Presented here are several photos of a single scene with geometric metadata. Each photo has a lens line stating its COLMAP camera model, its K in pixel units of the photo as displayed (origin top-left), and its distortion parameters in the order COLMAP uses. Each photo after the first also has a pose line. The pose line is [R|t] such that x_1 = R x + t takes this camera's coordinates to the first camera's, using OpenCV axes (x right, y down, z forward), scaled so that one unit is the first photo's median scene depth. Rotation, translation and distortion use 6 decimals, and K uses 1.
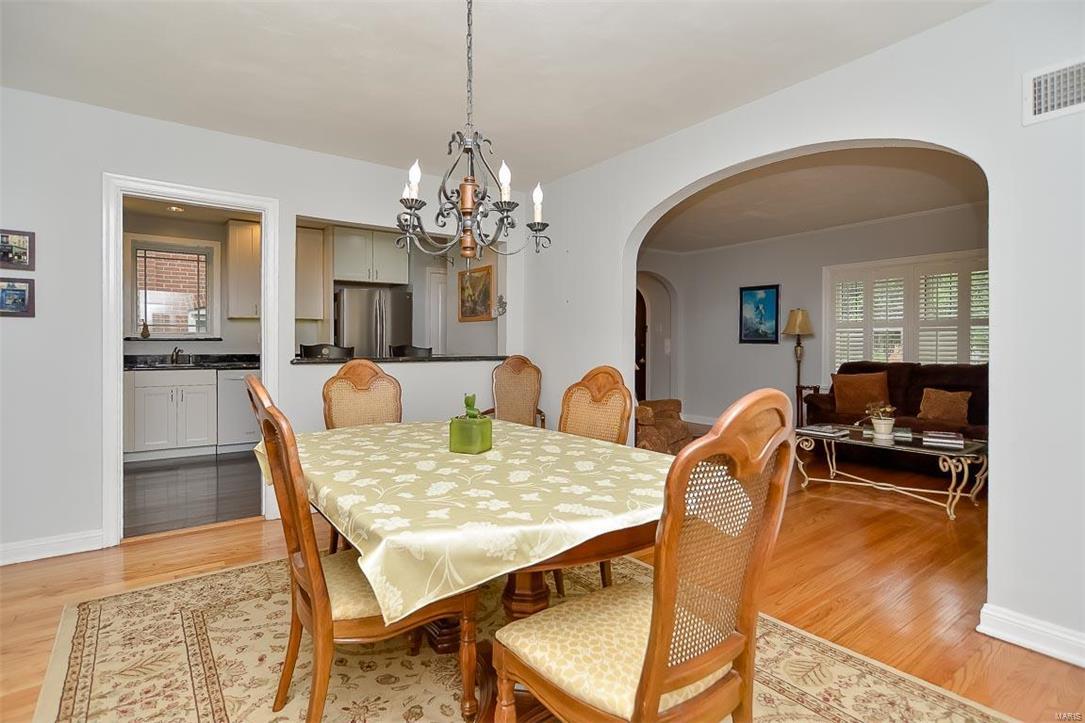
lens RADIAL K [[533.4, 0, 528.7], [0, 533.4, 341.9], [0, 0, 1]] dist [0.003801, 0.002986]
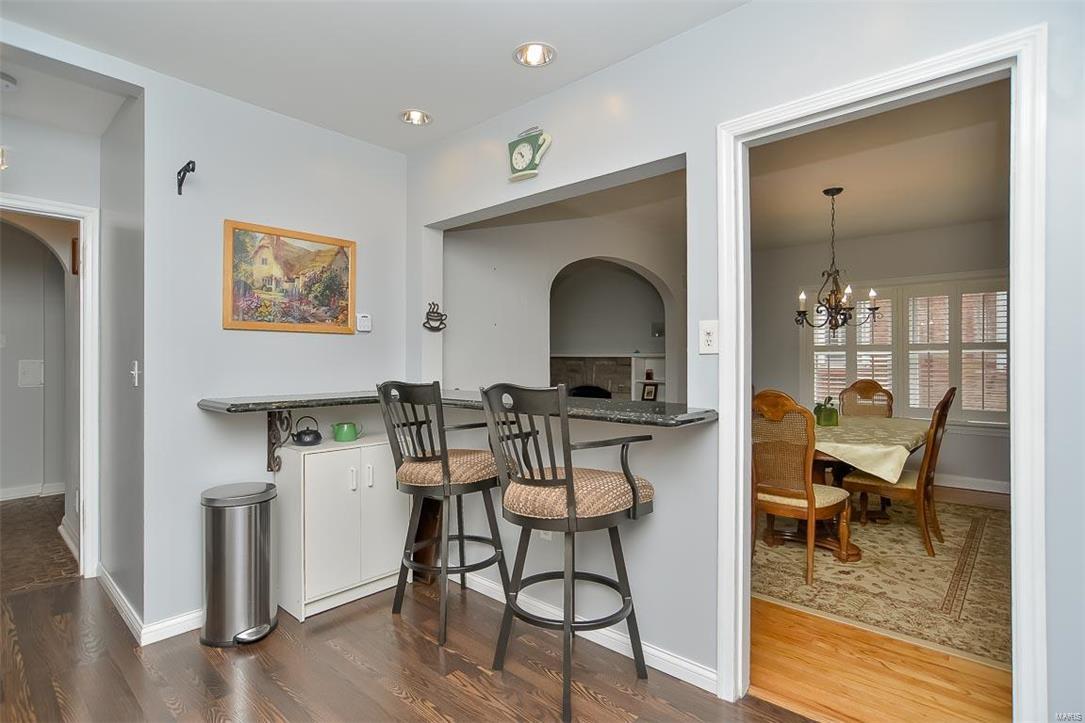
lens RADIAL K [[533.4, 0, 543.9], [0, 533.4, 360.2], [0, 0, 1]] dist [0.003801, 0.002986]
pose [[-0.201453, 0.005032, 0.979485, -1.624986], [-0.001949, 0.999983, -0.005538, -0.023293], [-0.979496, -0.003025, -0.201440, 2.144670]]
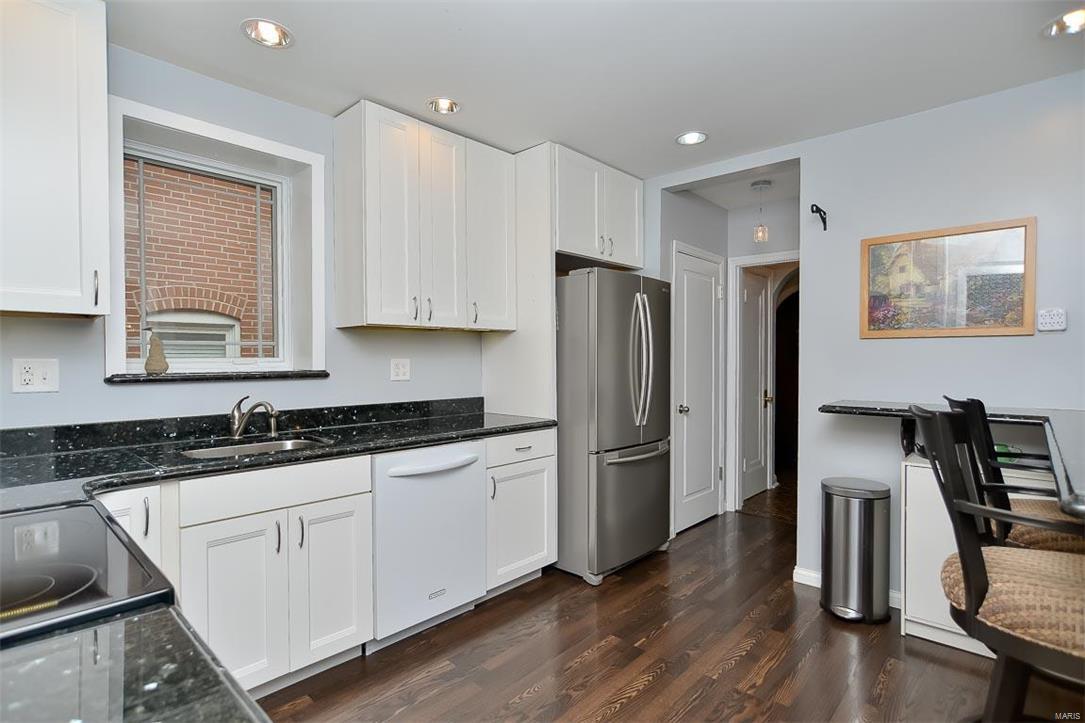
lens RADIAL K [[533.4, 0, 543.8], [0, 533.4, 362.7], [0, 0, 1]] dist [0.003801, 0.002986]
pose [[0.981672, -0.003097, 0.190555, -1.344822], [-0.000950, 0.999776, 0.021145, -0.065002], [-0.190578, -0.020939, 0.981449, 1.464687]]
